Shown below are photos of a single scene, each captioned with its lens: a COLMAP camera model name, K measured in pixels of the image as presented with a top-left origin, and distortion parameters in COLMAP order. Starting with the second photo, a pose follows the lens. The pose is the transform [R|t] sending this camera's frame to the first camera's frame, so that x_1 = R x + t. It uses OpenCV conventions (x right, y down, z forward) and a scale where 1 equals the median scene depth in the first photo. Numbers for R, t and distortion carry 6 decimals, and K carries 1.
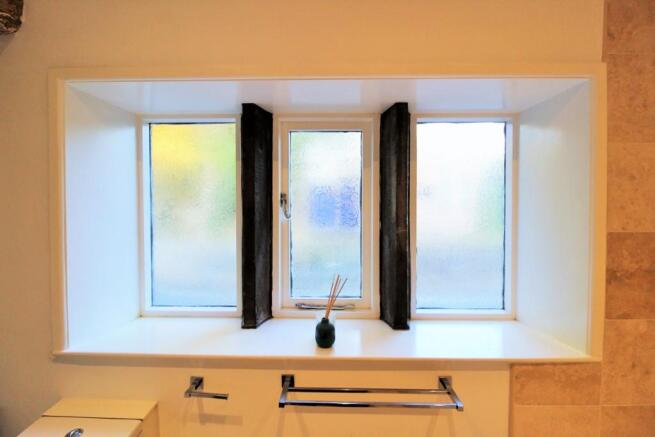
lens RADIAL K [[302.1, 0, 328.8], [0, 302.1, 208.5], [0, 0, 1]] dist [-0.016394, -0.000555]
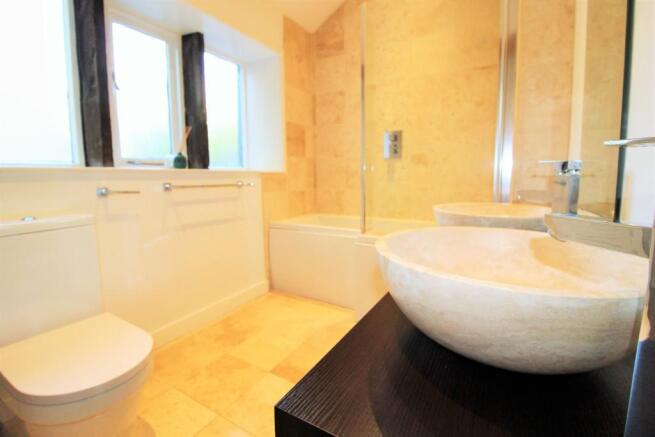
lens RADIAL K [[302.1, 0, 328.8], [0, 302.1, 208.5], [0, 0, 1]] dist [-0.016394, -0.000555]
pose [[0.465139, -0.093903, 0.880243, -1.095583], [0.015920, 0.995084, 0.097742, 0.519160], [-0.885095, -0.031450, 0.464347, -0.476572]]
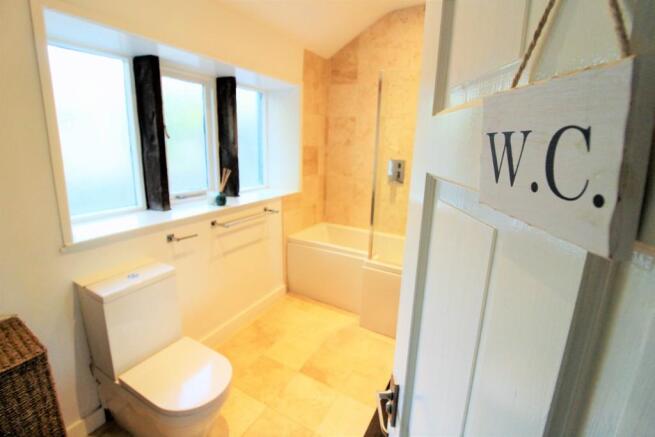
lens RADIAL K [[302.1, 0, 328.8], [0, 302.1, 208.5], [0, 0, 1]] dist [-0.016394, -0.000555]
pose [[0.445007, -0.177841, 0.877691, -1.421235], [-0.022657, 0.977534, 0.209559, 0.049414], [-0.895240, -0.113141, 0.430980, -0.466848]]
